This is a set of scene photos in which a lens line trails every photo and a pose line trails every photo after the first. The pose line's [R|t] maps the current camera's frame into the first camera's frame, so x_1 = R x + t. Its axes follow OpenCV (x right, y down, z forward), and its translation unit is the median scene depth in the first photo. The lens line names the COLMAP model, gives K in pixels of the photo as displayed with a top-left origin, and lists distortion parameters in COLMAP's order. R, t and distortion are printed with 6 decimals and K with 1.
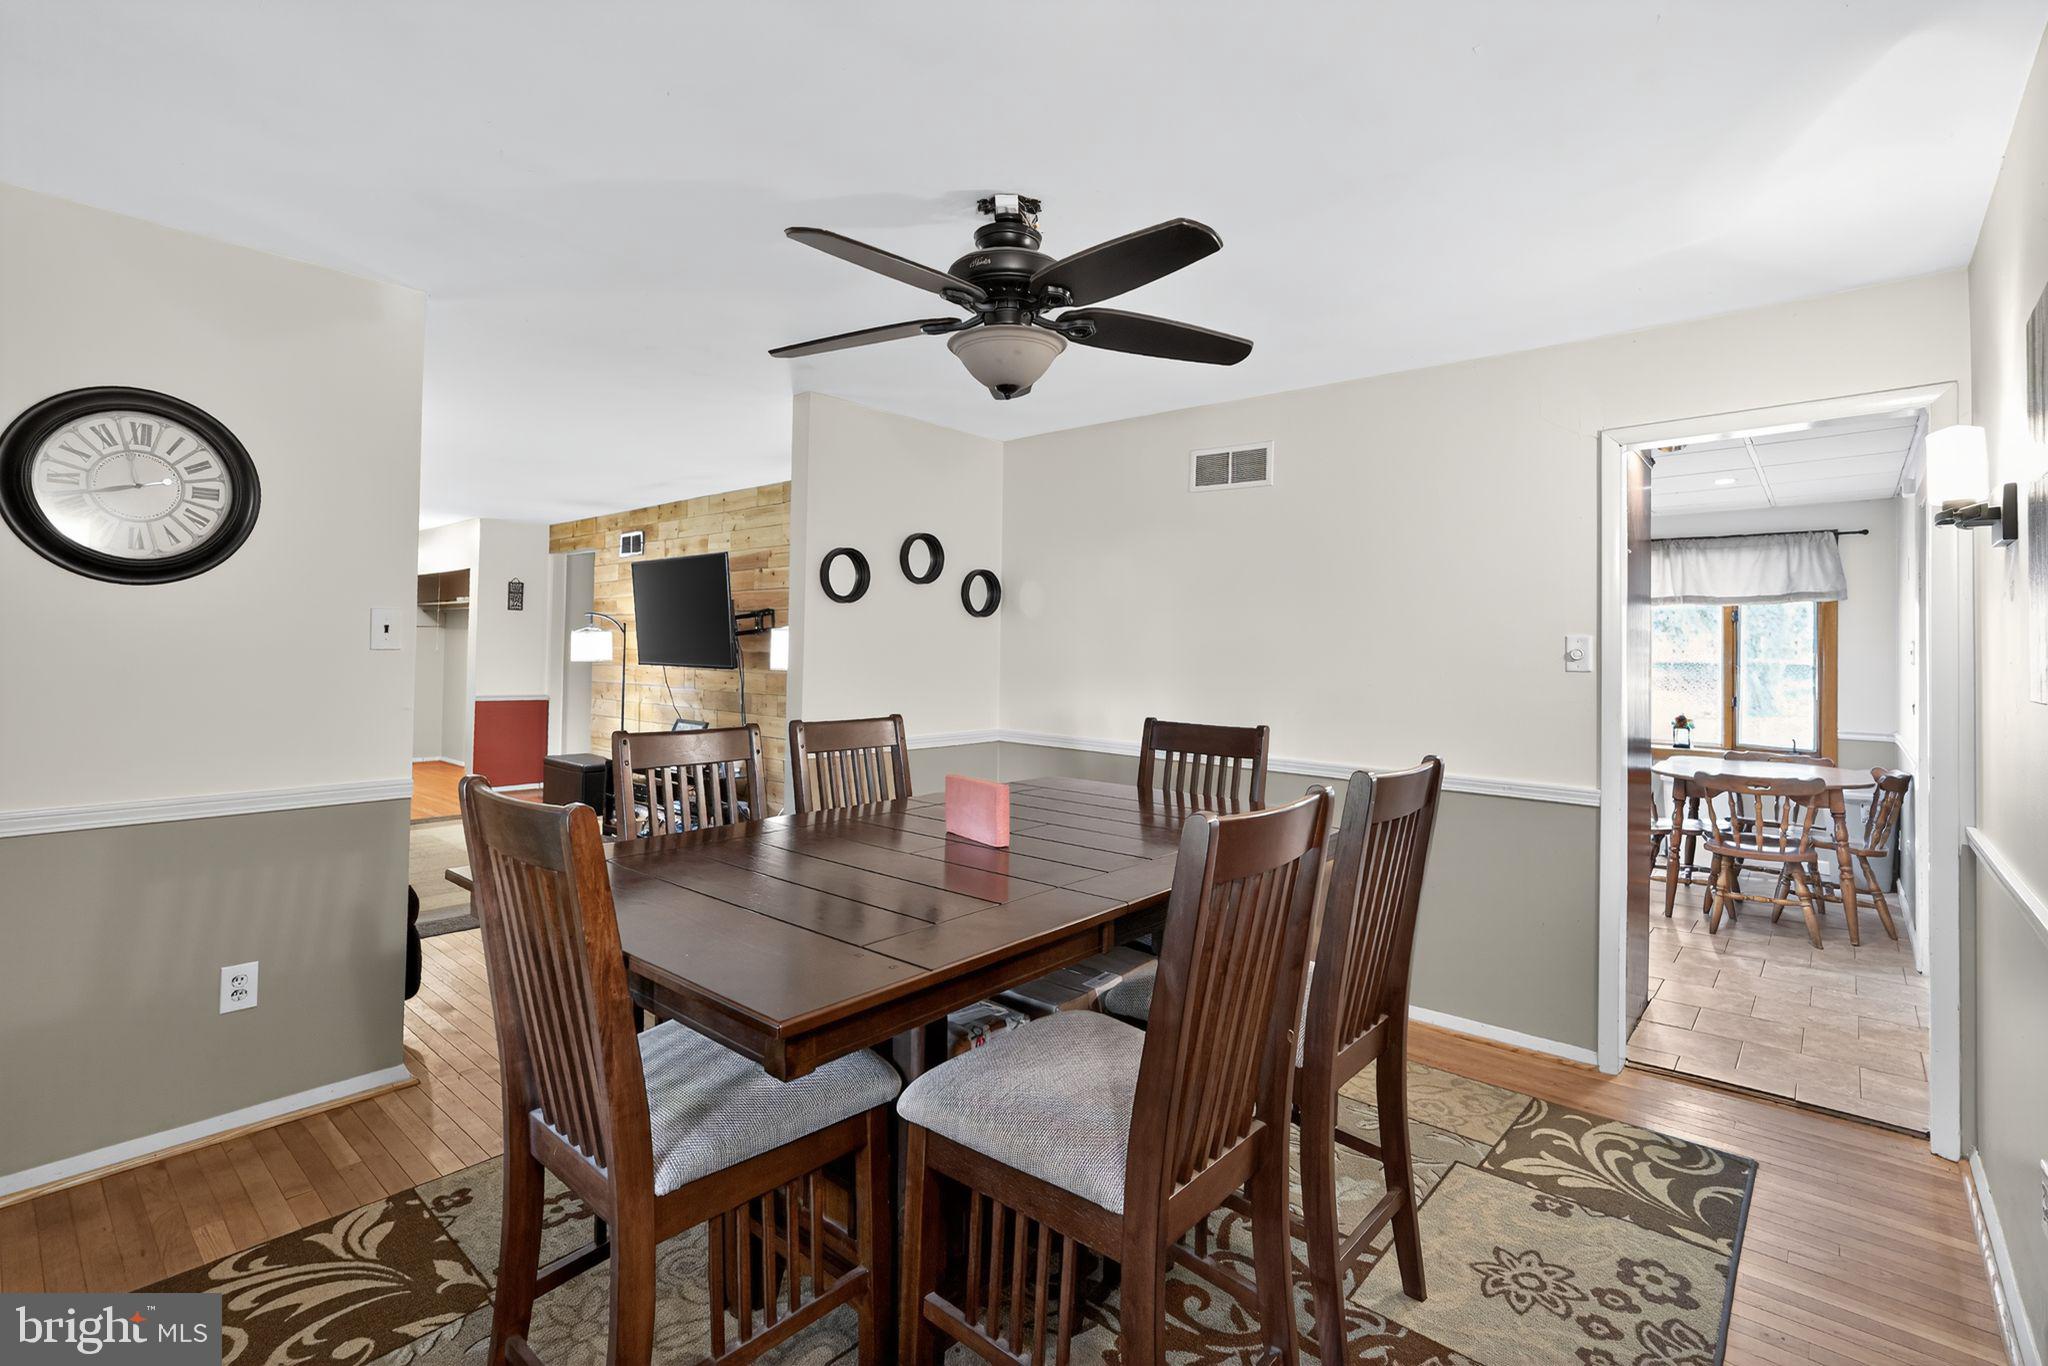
lens RADIAL K [[908.4, 0, 1024.0], [0, 908.4, 683.0], [0, 0, 1]] dist [-0.001267, -0.000472]
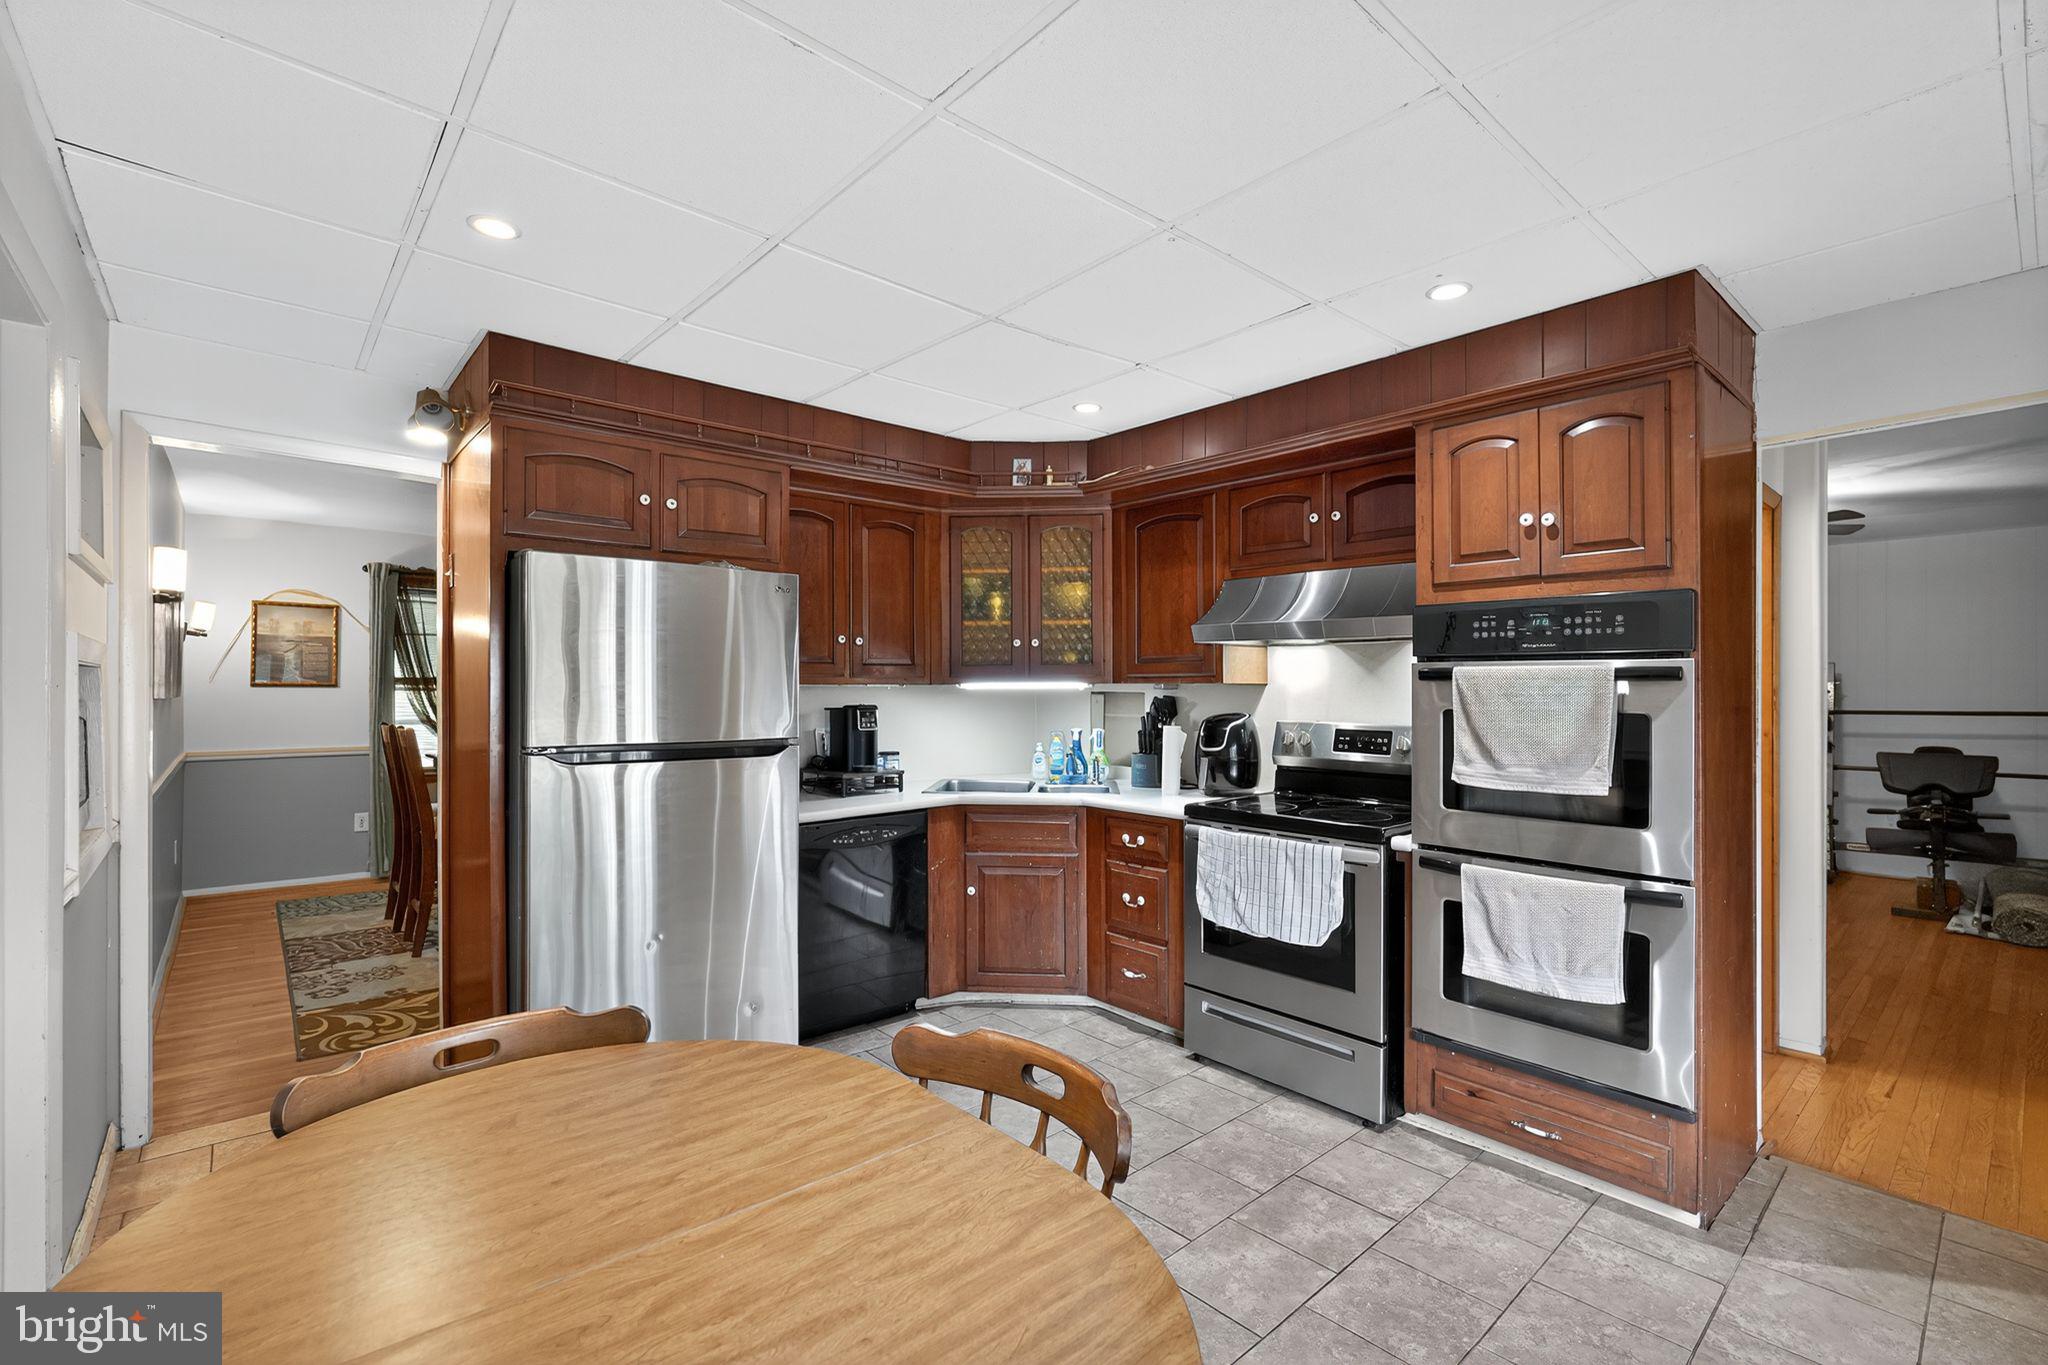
lens RADIAL K [[908.4, 0, 1024.0], [0, 908.4, 682.5], [0, 0, 1]] dist [-0.001267, -0.000472]
pose [[-0.128293, -0.003406, -0.991730, 2.176244], [-0.026644, 0.999645, 0.000013, -0.061718], [0.991378, 0.026425, -0.128339, 2.414652]]
